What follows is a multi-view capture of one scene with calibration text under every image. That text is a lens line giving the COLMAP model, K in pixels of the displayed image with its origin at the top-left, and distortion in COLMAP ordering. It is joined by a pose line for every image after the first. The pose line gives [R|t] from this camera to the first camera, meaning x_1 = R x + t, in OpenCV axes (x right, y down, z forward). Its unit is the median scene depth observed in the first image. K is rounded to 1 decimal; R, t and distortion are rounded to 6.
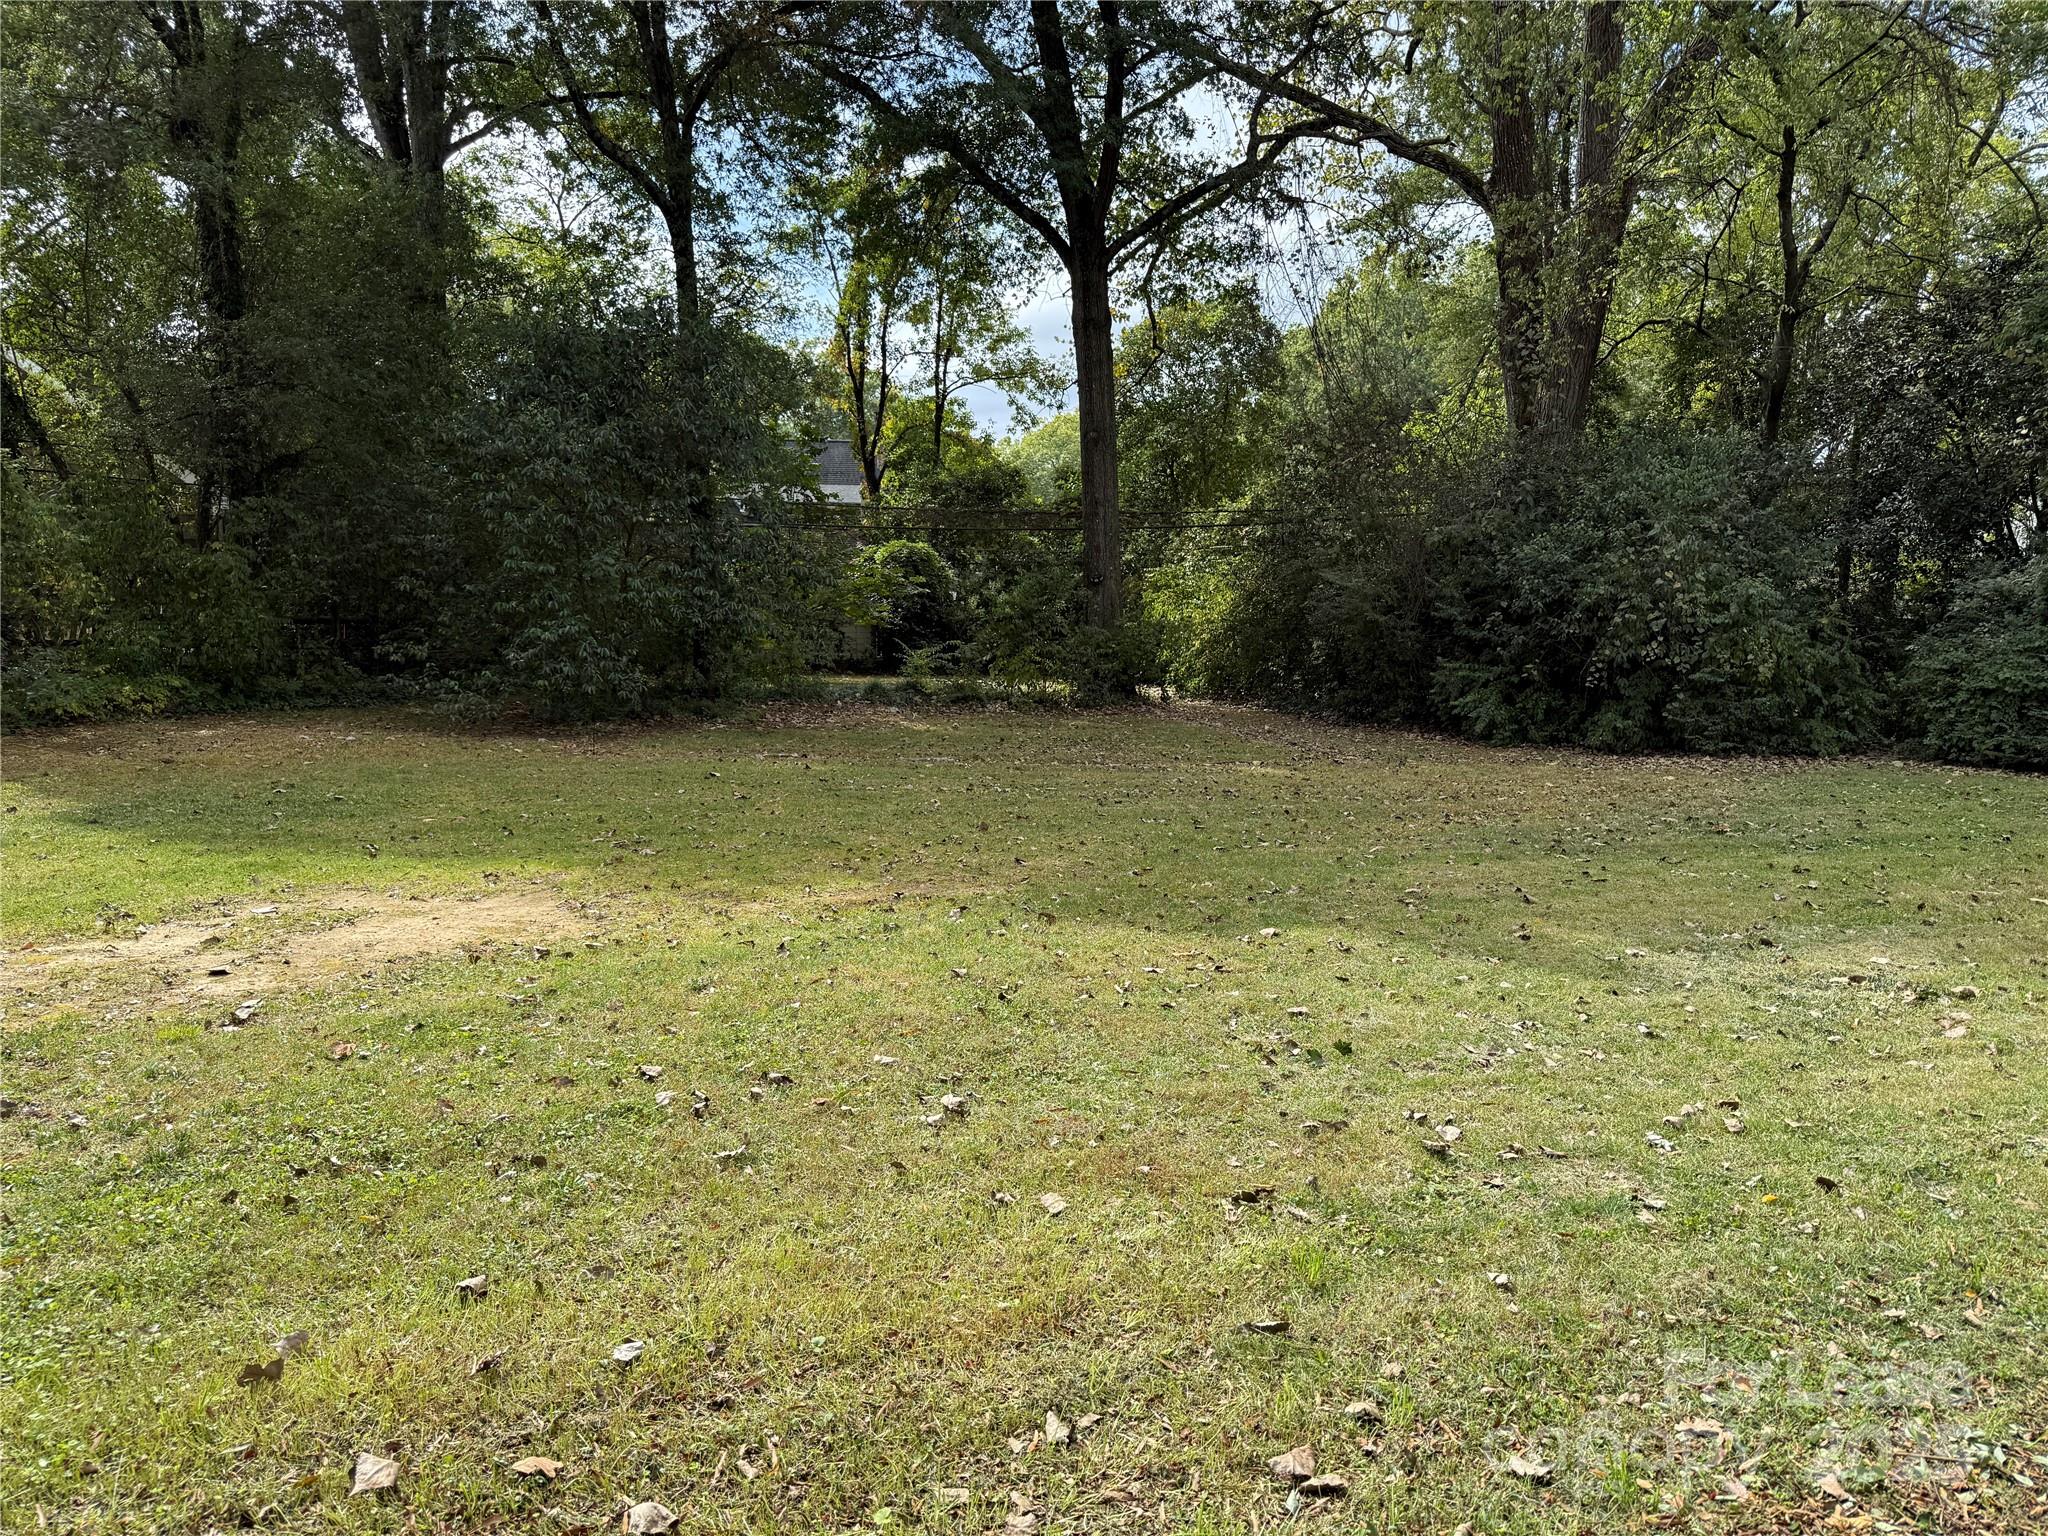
lens RADIAL K [[1451.7, 0, 1026.7], [0, 1451.7, 765.8], [0, 0, 1]] dist [0.002575, -0.001584]
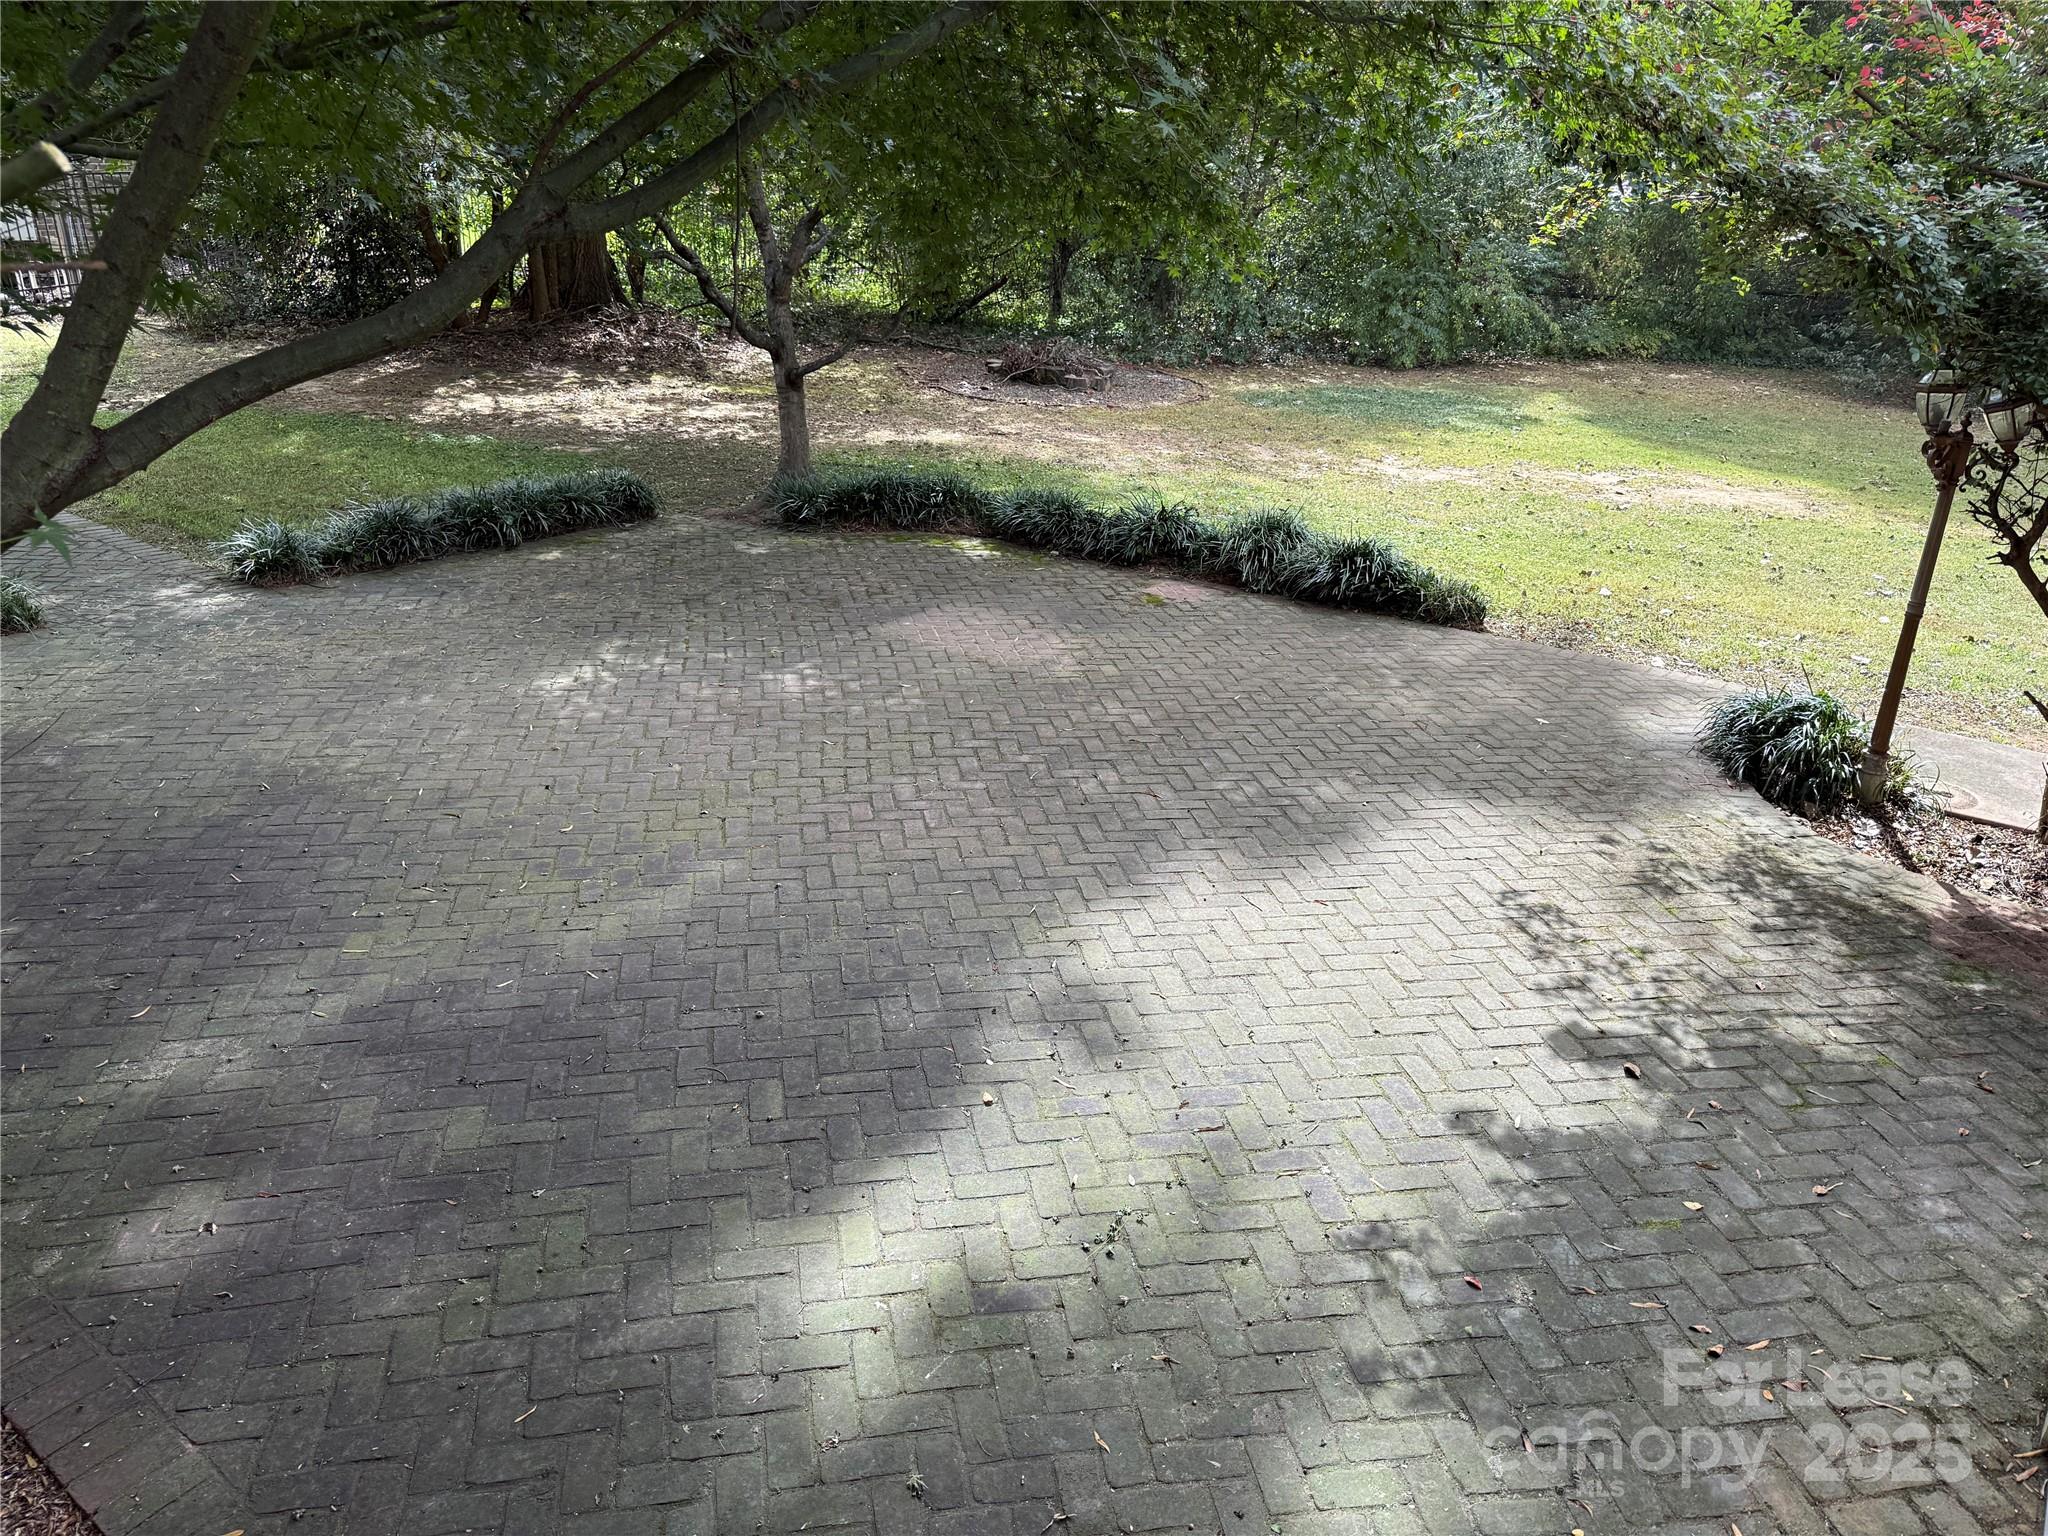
lens RADIAL K [[1451.7, 0, 1026.5], [0, 1451.7, 769.1], [0, 0, 1]] dist [0.002575, -0.001584]
pose [[0.581290, 0.322564, -0.747030, 0.238724], [-0.137511, 0.943807, 0.300530, 0.000220], [0.801993, -0.071970, 0.592982, -0.359239]]
